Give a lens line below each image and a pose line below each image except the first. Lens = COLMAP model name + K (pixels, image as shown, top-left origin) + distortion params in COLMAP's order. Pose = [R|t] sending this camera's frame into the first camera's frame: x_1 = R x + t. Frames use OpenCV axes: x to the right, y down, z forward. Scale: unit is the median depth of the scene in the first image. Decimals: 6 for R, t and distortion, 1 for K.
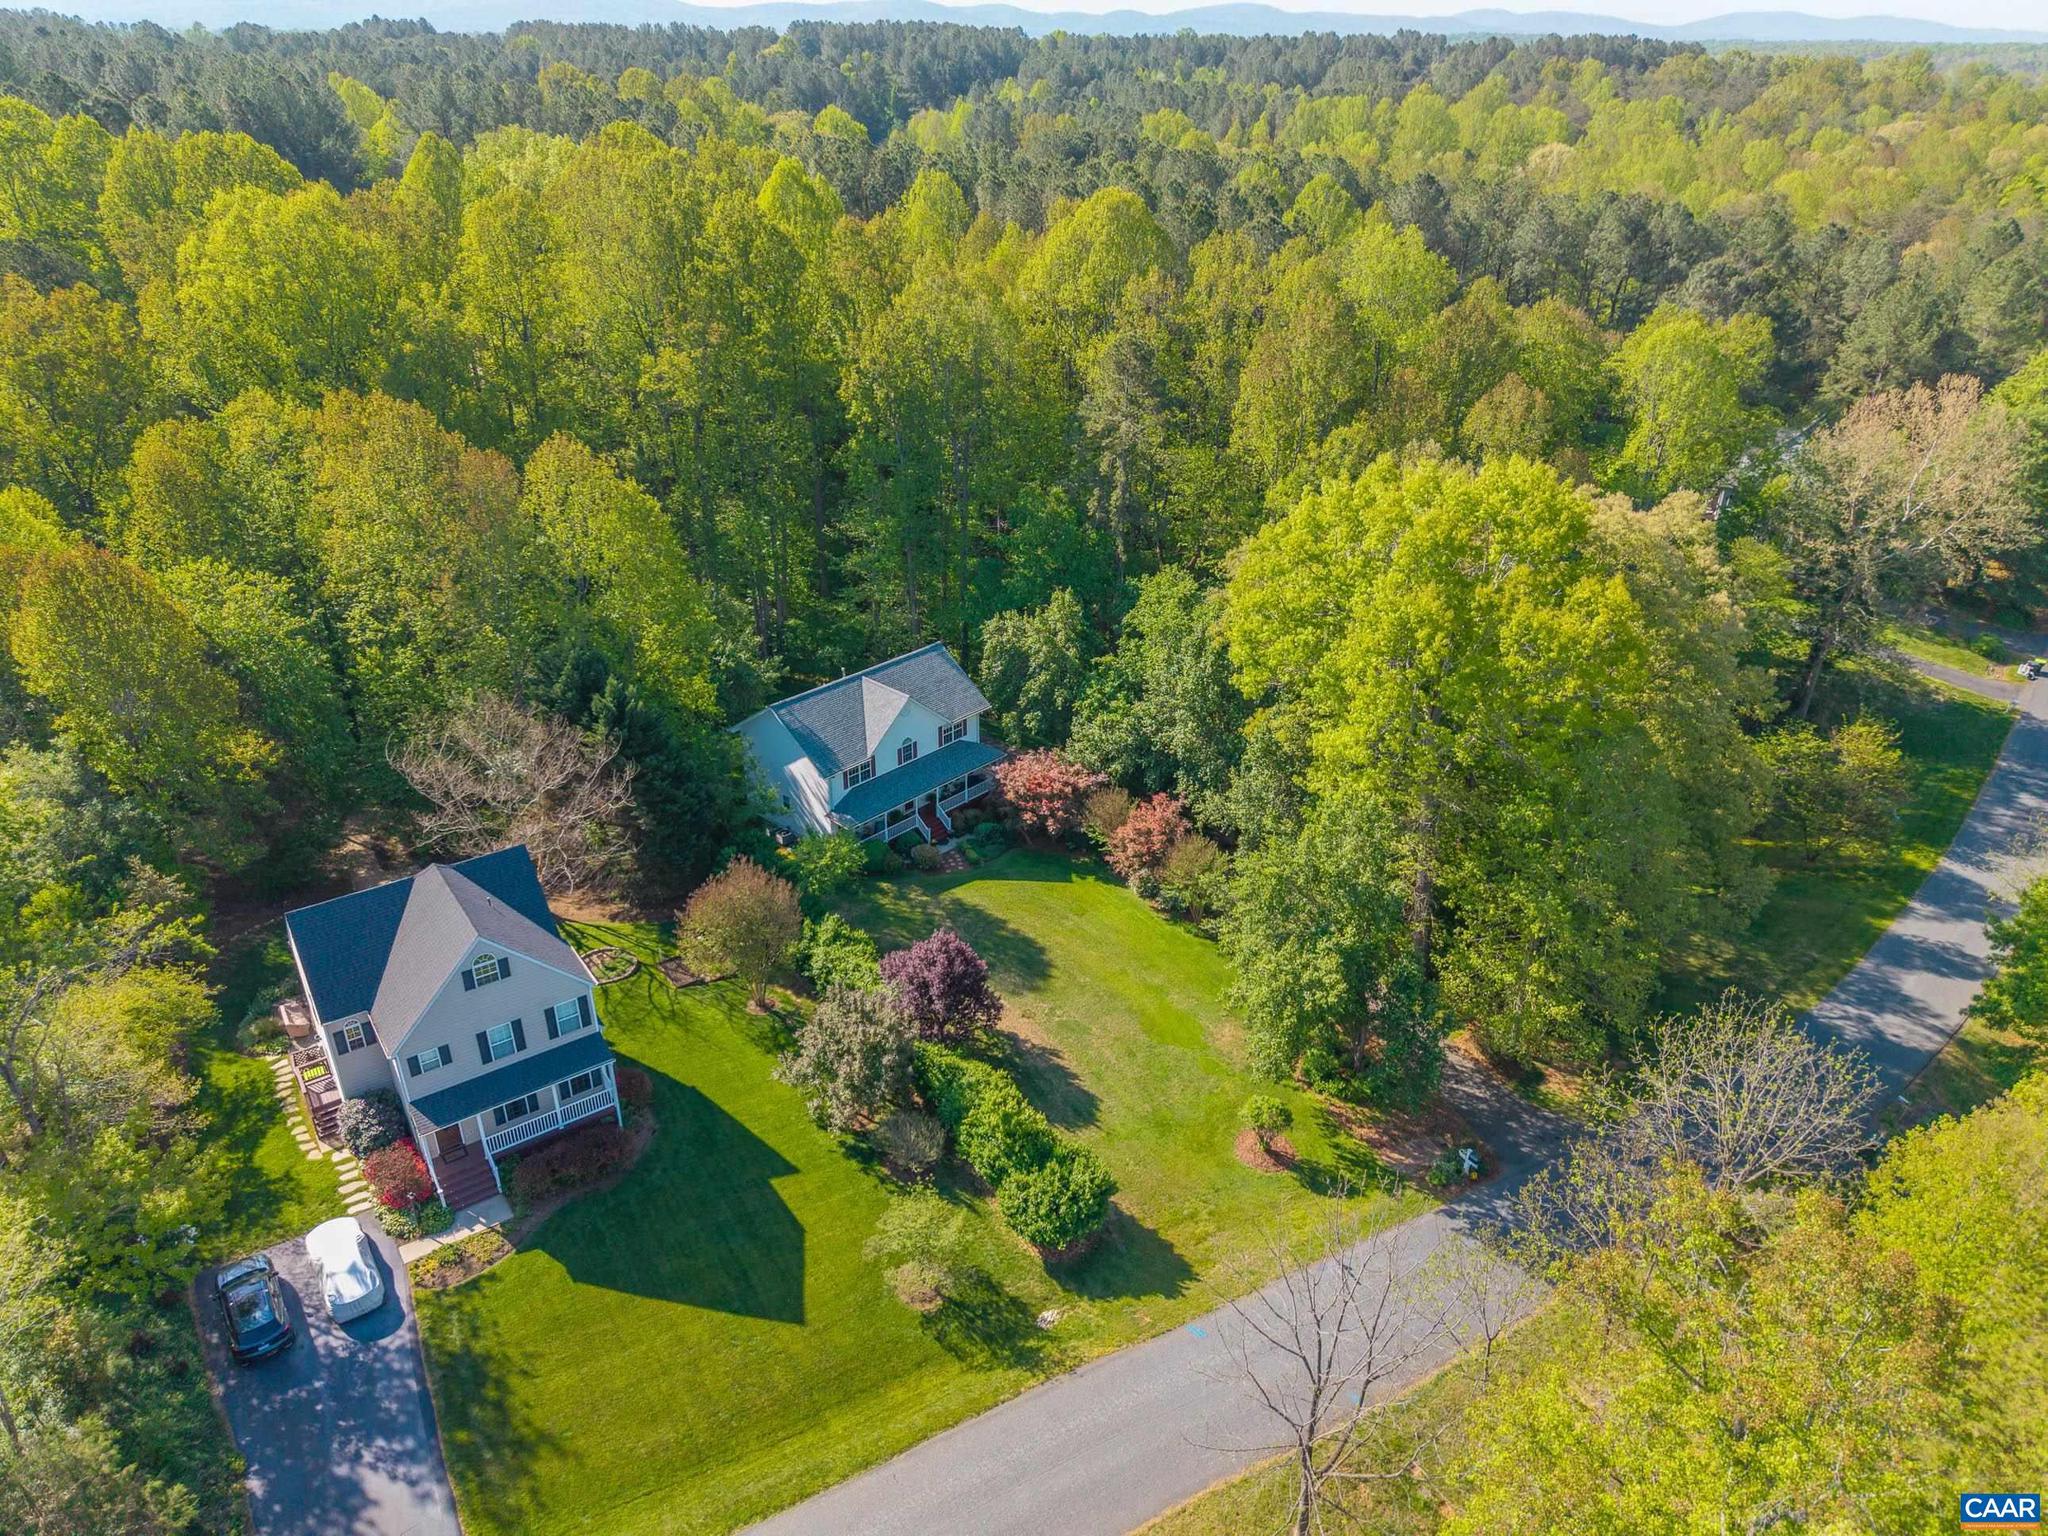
lens RADIAL K [[1406.8, 0, 1031.3], [0, 1406.8, 739.0], [0, 0, 1]] dist [0.005666, 0.001184]
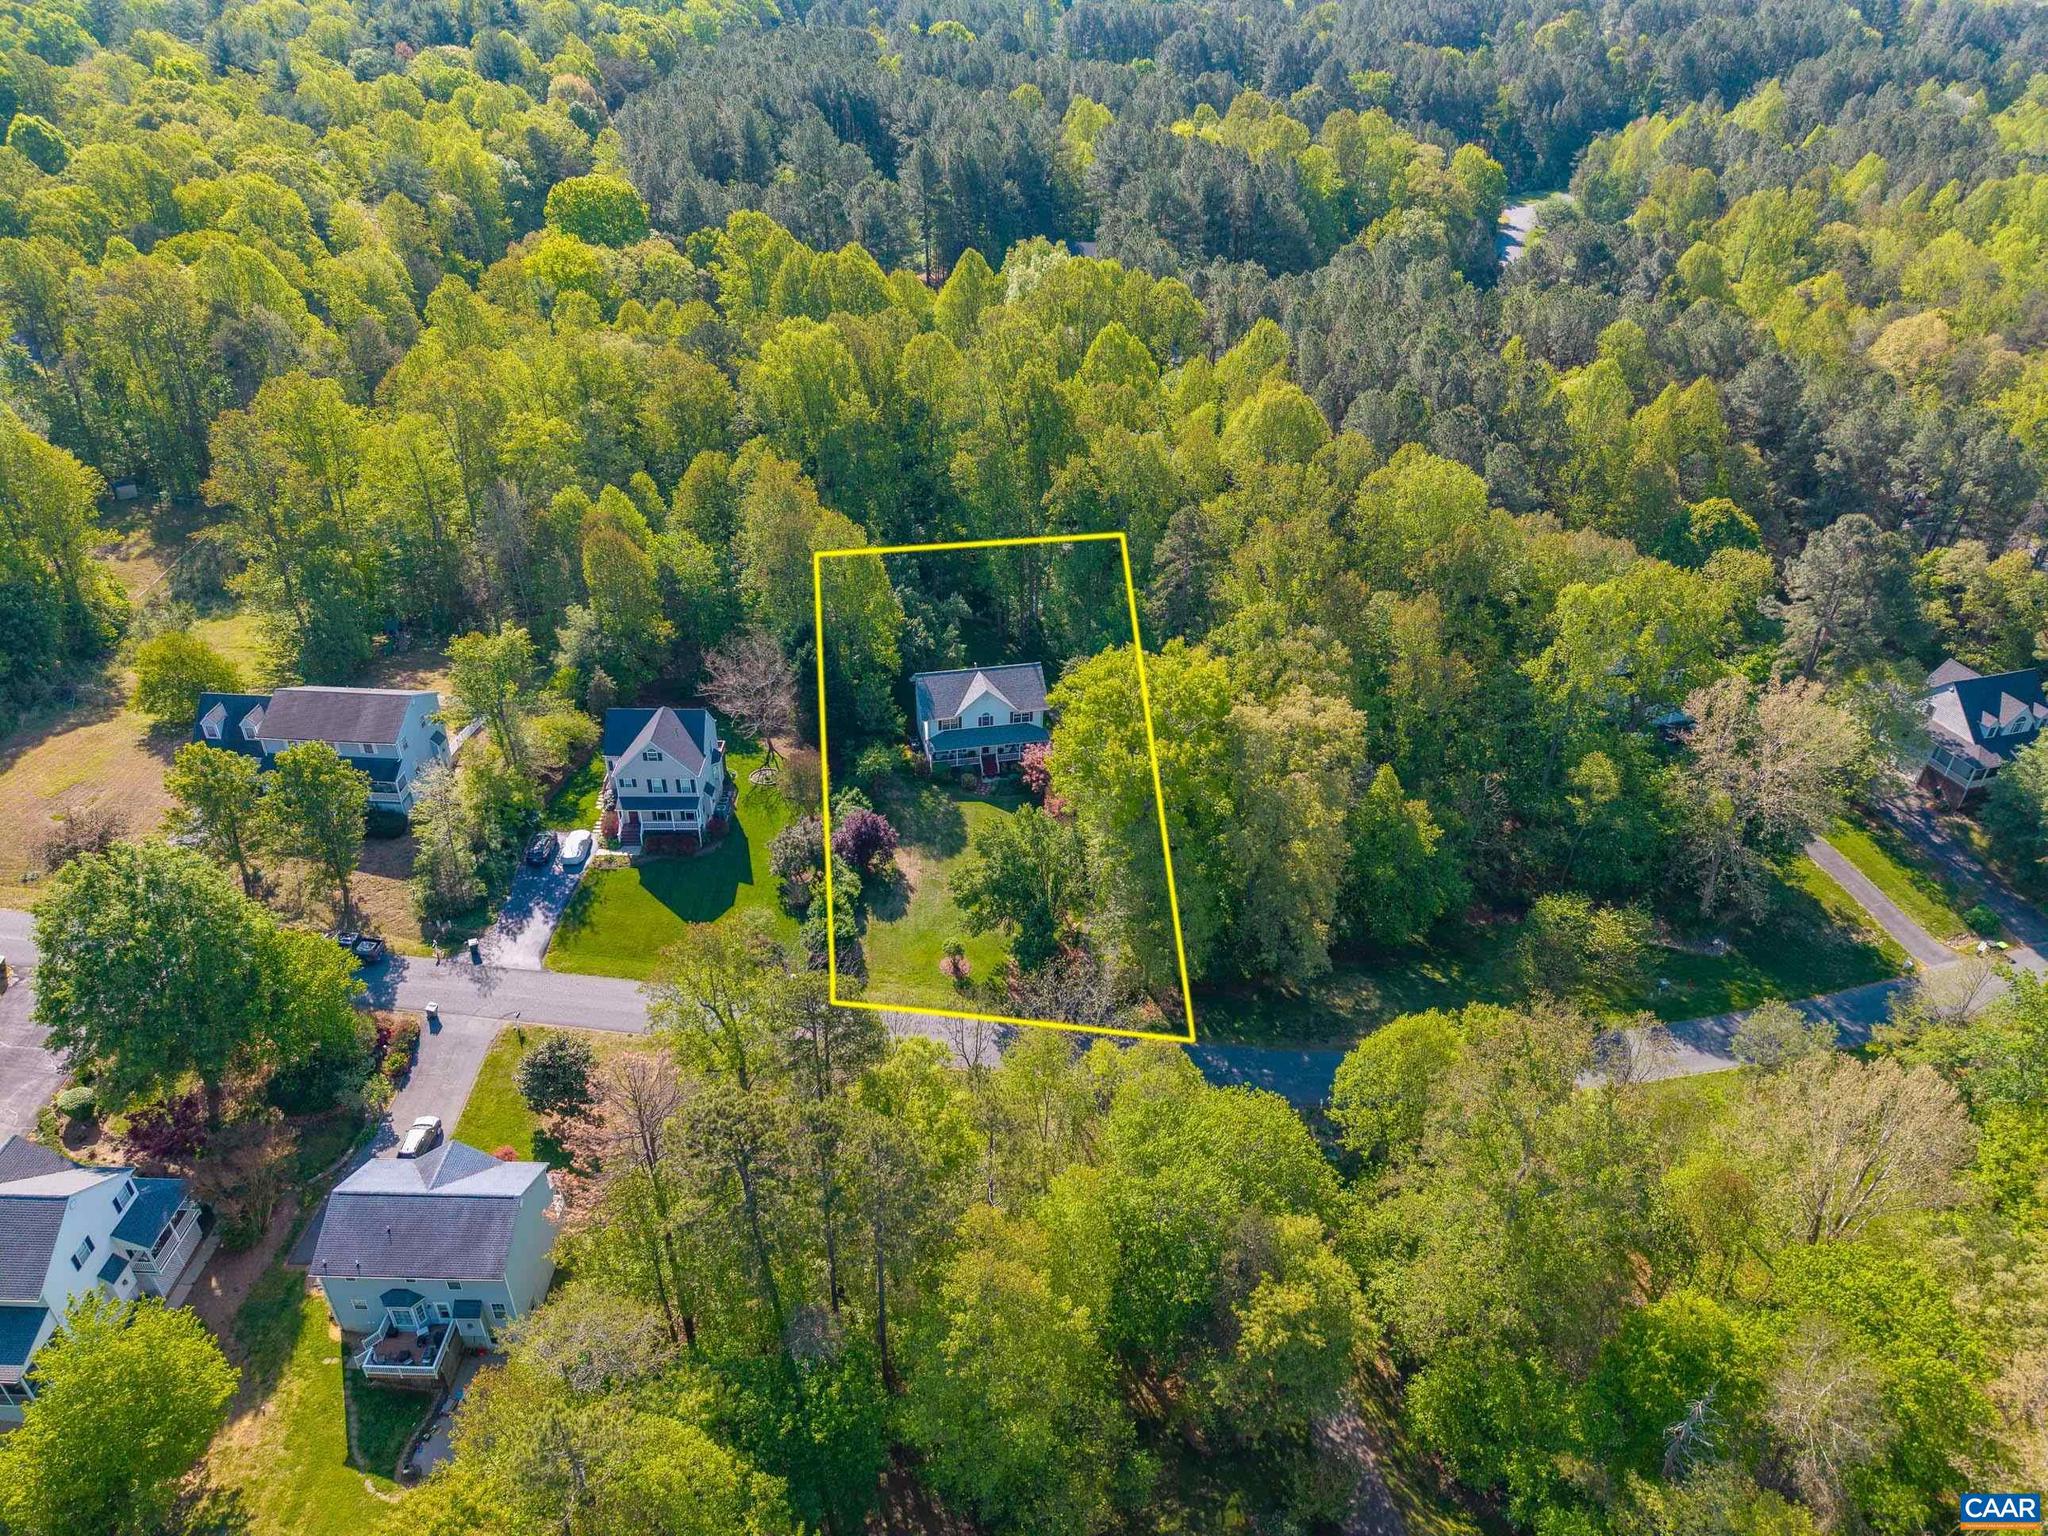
lens RADIAL K [[1406.8, 0, 1031.3], [0, 1406.8, 739.0], [0, 0, 1]] dist [0.005666, 0.001184]
pose [[0.830860, 0.299801, -0.468819, 1.218064], [-0.264483, 0.953979, 0.141324, -0.358269], [0.489612, 0.006574, 0.871915, -0.753917]]
